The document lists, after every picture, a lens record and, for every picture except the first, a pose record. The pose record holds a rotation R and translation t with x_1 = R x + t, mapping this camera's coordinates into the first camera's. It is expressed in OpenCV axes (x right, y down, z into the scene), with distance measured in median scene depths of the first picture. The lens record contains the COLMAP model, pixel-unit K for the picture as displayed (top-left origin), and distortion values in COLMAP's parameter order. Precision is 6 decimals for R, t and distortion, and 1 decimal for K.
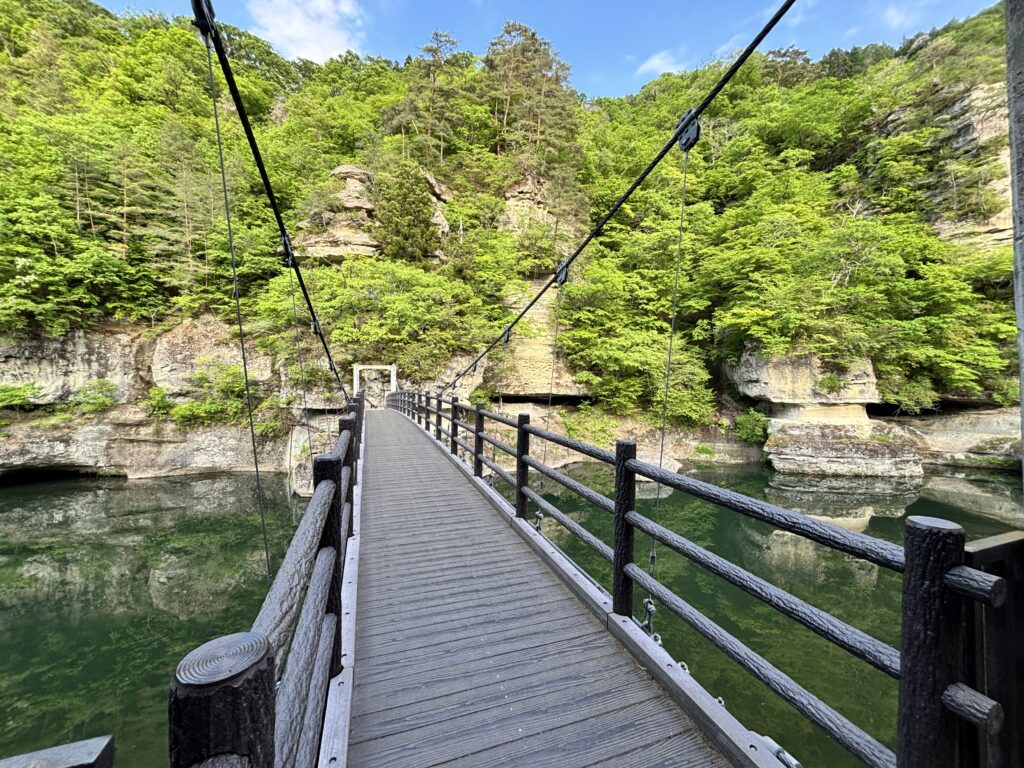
lens RADIAL K [[409.3, 0, 512.0], [0, 409.3, 384.0], [0, 0, 1]] dist [-0.000935, -0.000910]
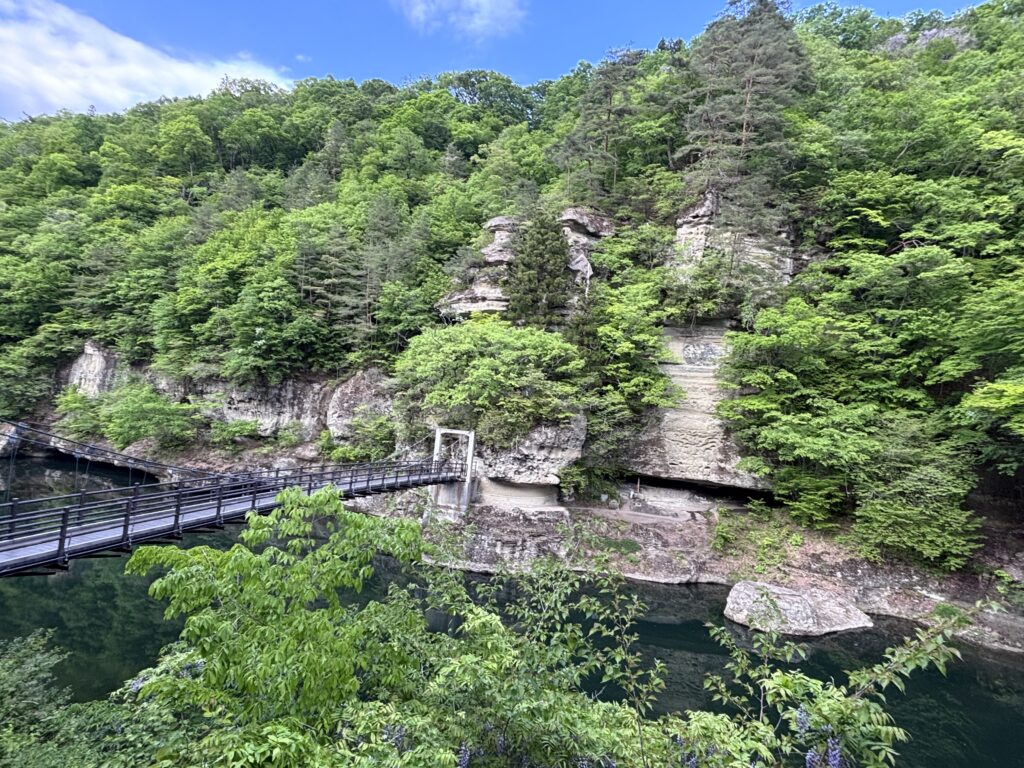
lens RADIAL K [[547.8, 0, 512.0], [0, 547.8, 384.0], [0, 0, 1]] dist [0.004449, -0.000208]
pose [[0.839547, 0.040231, -0.541795, 0.400341], [-0.091291, 0.993521, -0.067688, -0.063134], [0.535562, 0.106288, 0.837781, -0.041119]]
